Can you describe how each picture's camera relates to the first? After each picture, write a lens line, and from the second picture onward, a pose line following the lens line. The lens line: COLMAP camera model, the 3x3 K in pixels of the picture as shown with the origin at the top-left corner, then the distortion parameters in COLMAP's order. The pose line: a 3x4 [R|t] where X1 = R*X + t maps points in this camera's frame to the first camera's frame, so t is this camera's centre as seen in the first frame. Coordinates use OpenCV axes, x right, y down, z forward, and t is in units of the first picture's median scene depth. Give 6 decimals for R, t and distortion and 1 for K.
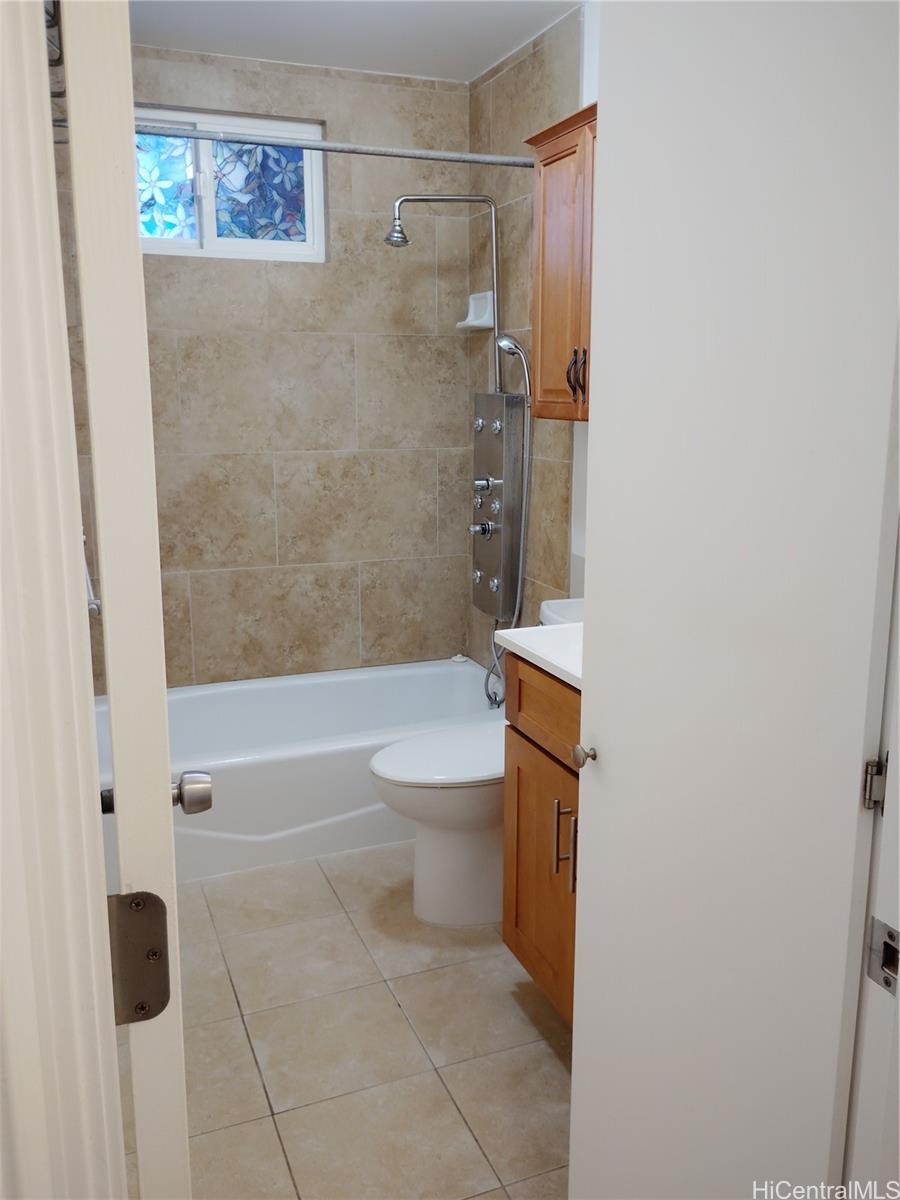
lens RADIAL K [[1010.1, 0, 450.0], [0, 1010.1, 600.0], [0, 0, 1]] dist [0.054151, -0.069124]
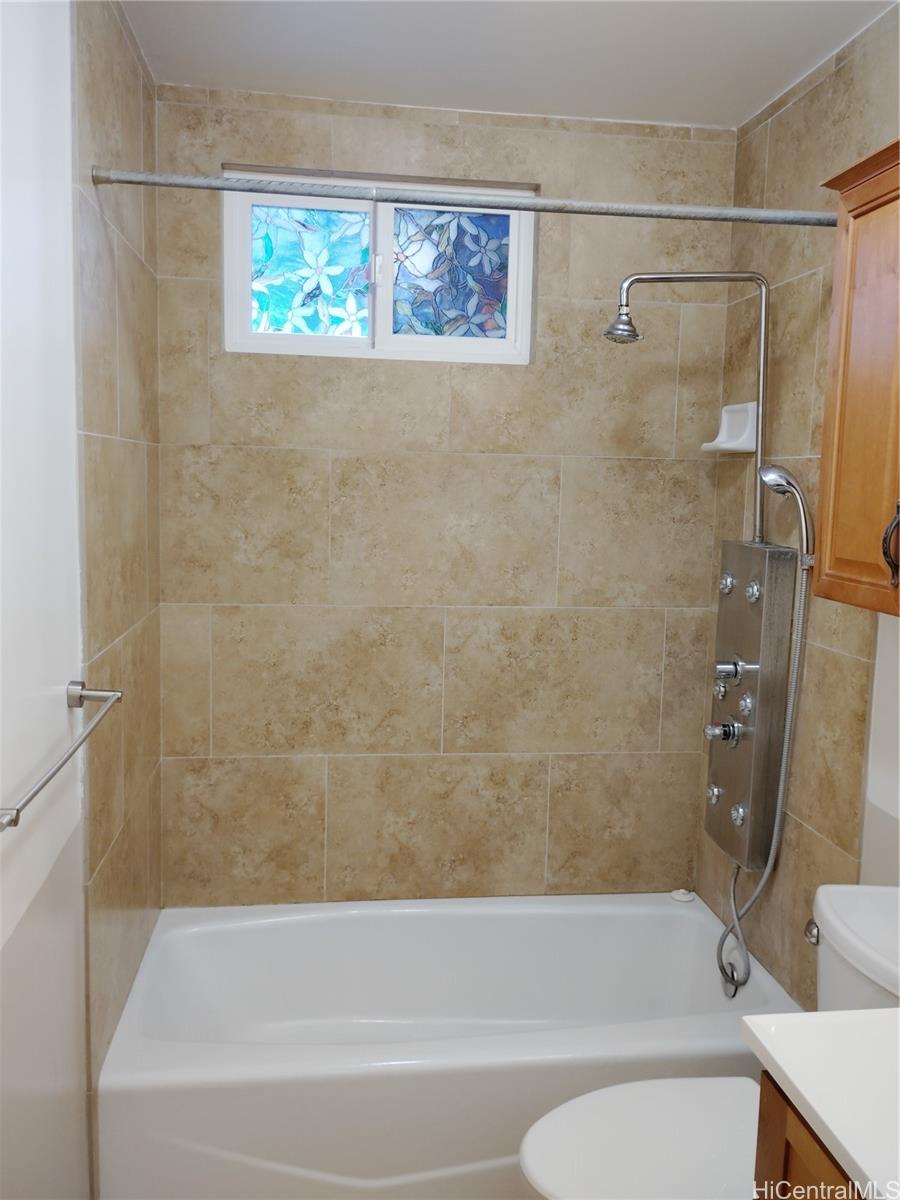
lens RADIAL K [[1010.1, 0, 450.0], [0, 1010.1, 600.0], [0, 0, 1]] dist [0.054151, -0.069124]
pose [[0.971883, 0.052313, -0.229579, 0.003849], [-0.072741, 0.994021, -0.081432, -0.091056], [0.223946, 0.095842, 0.969878, 0.268101]]
